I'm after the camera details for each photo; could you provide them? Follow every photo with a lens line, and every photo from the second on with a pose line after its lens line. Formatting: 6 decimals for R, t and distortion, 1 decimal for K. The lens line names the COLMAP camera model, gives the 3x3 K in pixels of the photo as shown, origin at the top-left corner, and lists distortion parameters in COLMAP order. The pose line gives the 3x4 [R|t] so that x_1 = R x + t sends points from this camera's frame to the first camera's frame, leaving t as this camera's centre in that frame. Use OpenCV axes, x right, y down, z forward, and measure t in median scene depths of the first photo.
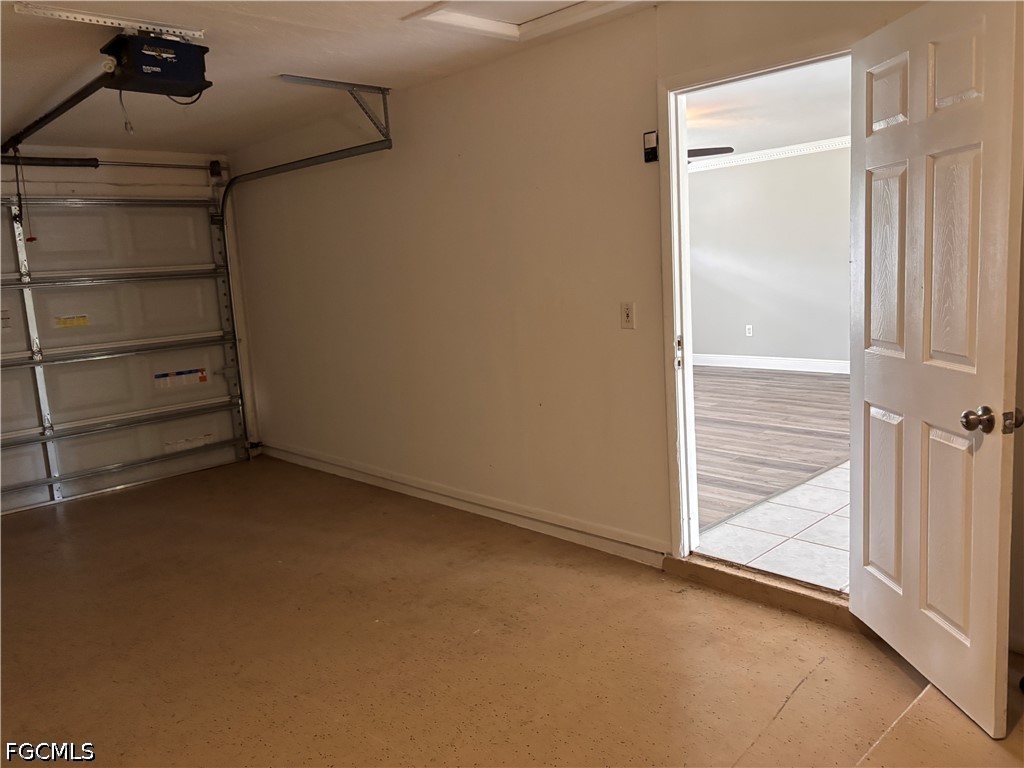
lens RADIAL K [[779.3, 0, 513.1], [0, 779.3, 383.6], [0, 0, 1]] dist [0.049685, -0.054771]
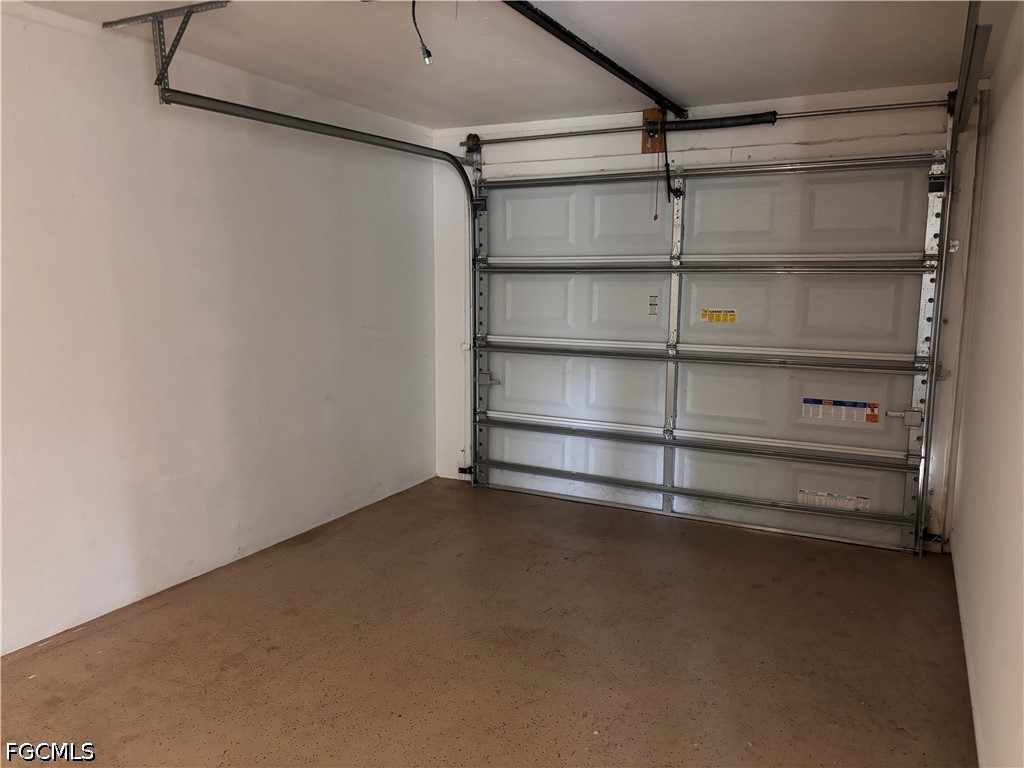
lens RADIAL K [[779.3, 0, 512.3], [0, 779.3, 386.7], [0, 0, 1]] dist [0.049685, -0.054771]
pose [[0.323012, 0.198981, -0.925240, 0.142190], [-0.171538, 0.973763, 0.149531, -0.084600], [0.930719, 0.110414, 0.348670, 0.472299]]
